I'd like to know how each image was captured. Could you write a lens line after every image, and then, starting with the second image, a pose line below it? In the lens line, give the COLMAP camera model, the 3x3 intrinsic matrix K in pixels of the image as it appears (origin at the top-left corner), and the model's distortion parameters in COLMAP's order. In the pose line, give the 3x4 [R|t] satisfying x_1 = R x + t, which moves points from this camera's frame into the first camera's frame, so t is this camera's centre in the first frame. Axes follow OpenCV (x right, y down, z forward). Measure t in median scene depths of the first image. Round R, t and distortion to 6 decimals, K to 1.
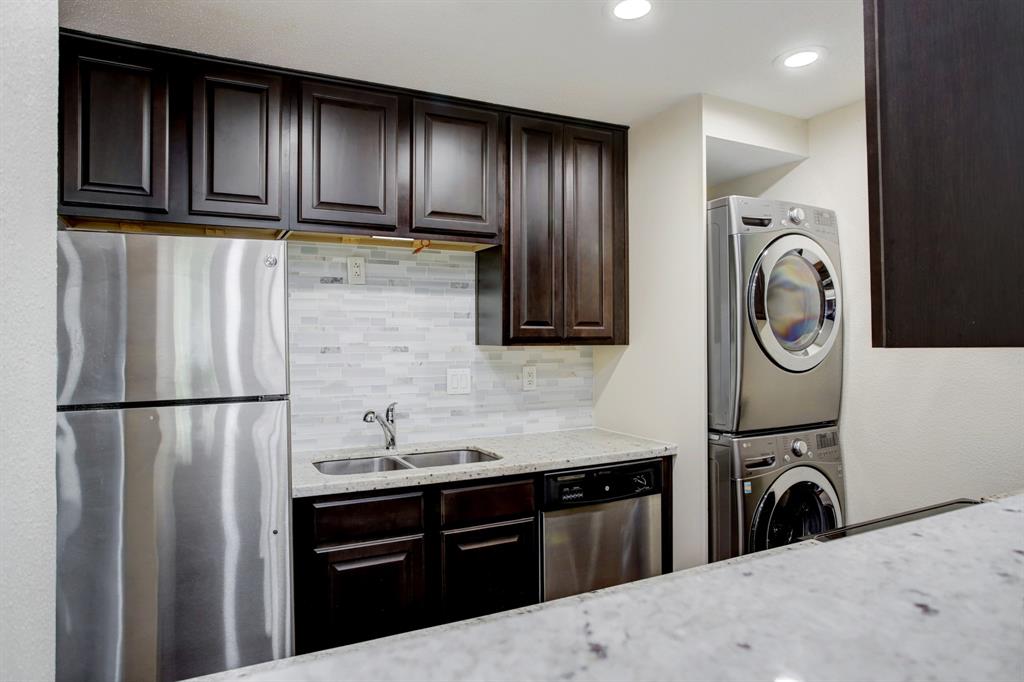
lens RADIAL K [[631.6, 0, 473.2], [0, 631.6, 337.3], [0, 0, 1]] dist [-0.062693, 0.000040]
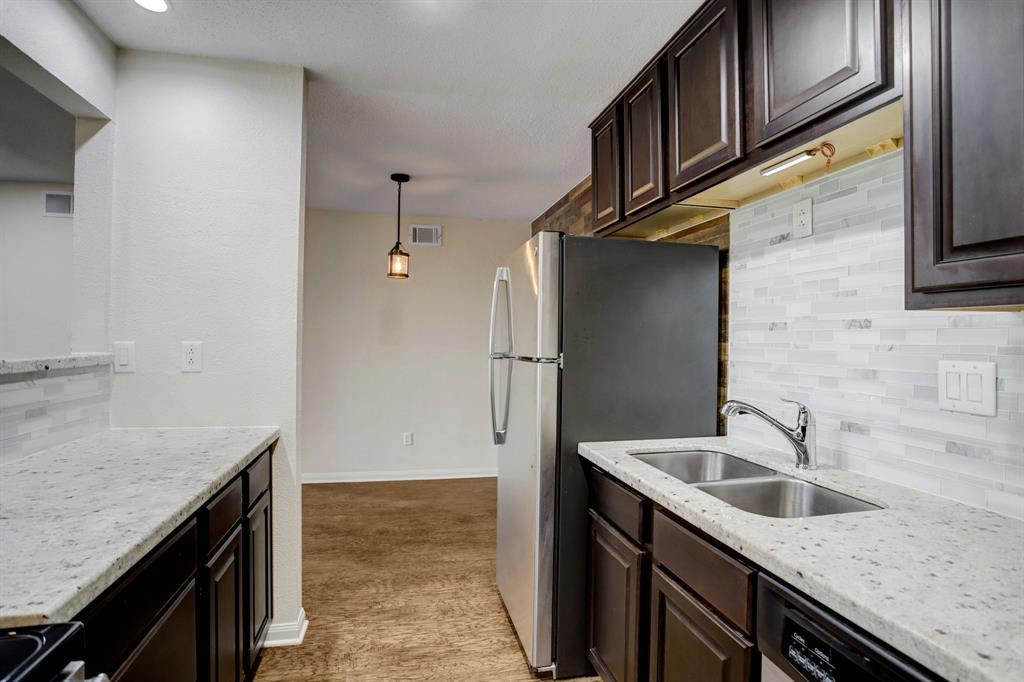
lens RADIAL K [[506.1, 0, 510.4], [0, 506.1, 336.3], [0, 0, 1]] dist [-0.072476, 0.029516]
pose [[-0.207074, -0.002764, -0.978321, 0.448452], [-0.006614, 0.999977, -0.001426, 0.035012], [0.978303, 0.006176, -0.207088, 0.769876]]
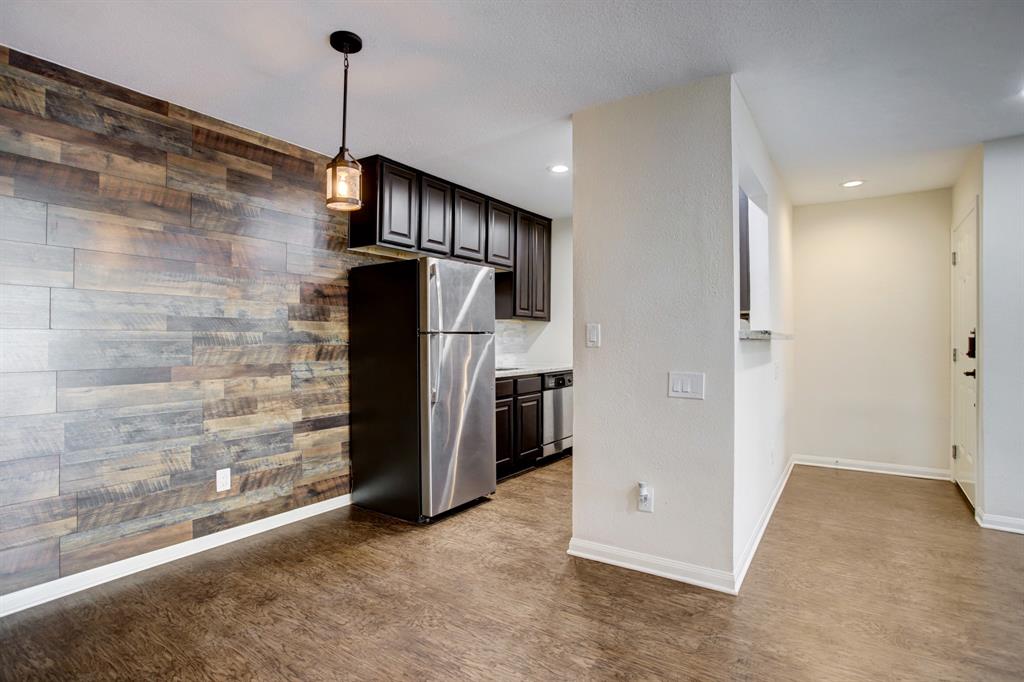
lens RADIAL K [[542.1, 0, 489.7], [0, 542.1, 340.6], [0, 0, 1]] dist [-0.001853, -0.000168]
pose [[0.869822, 0.005029, 0.493339, -0.894629], [-0.003157, 0.999984, -0.004628, 0.091923], [-0.493355, 0.002468, 0.869825, -0.534573]]
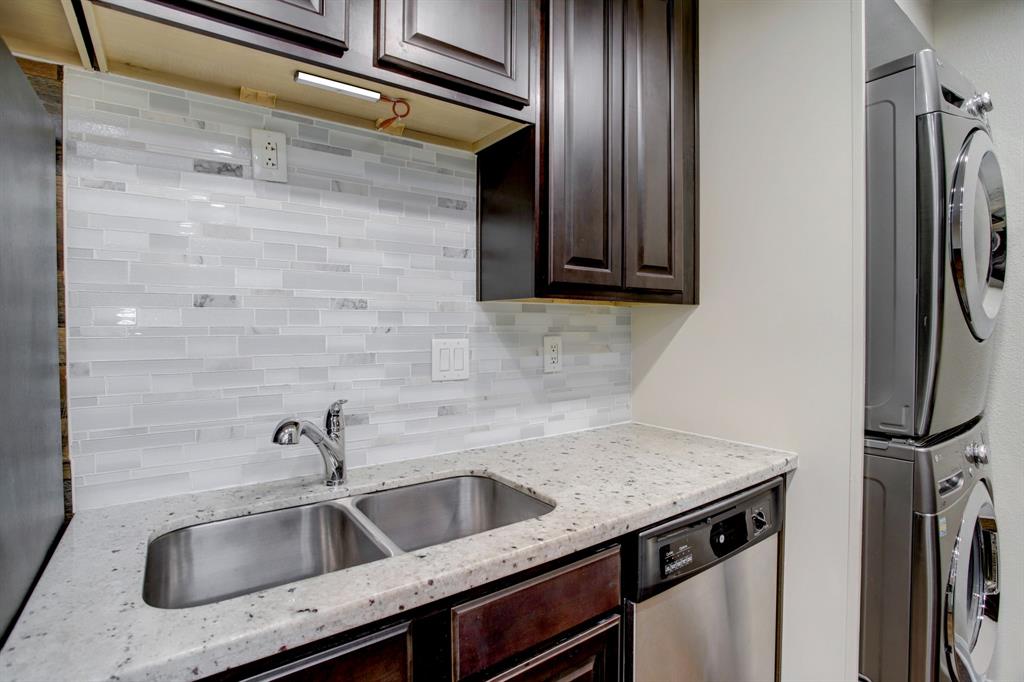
lens RADIAL K [[506.1, 0, 510.4], [0, 506.1, 336.3], [0, 0, 1]] dist [-0.072476, 0.029516]
pose [[0.982637, -0.000195, 0.185537, -0.060217], [-0.003623, 0.999789, 0.020242, 0.038944], [-0.185502, -0.020563, 0.982429, 0.531563]]
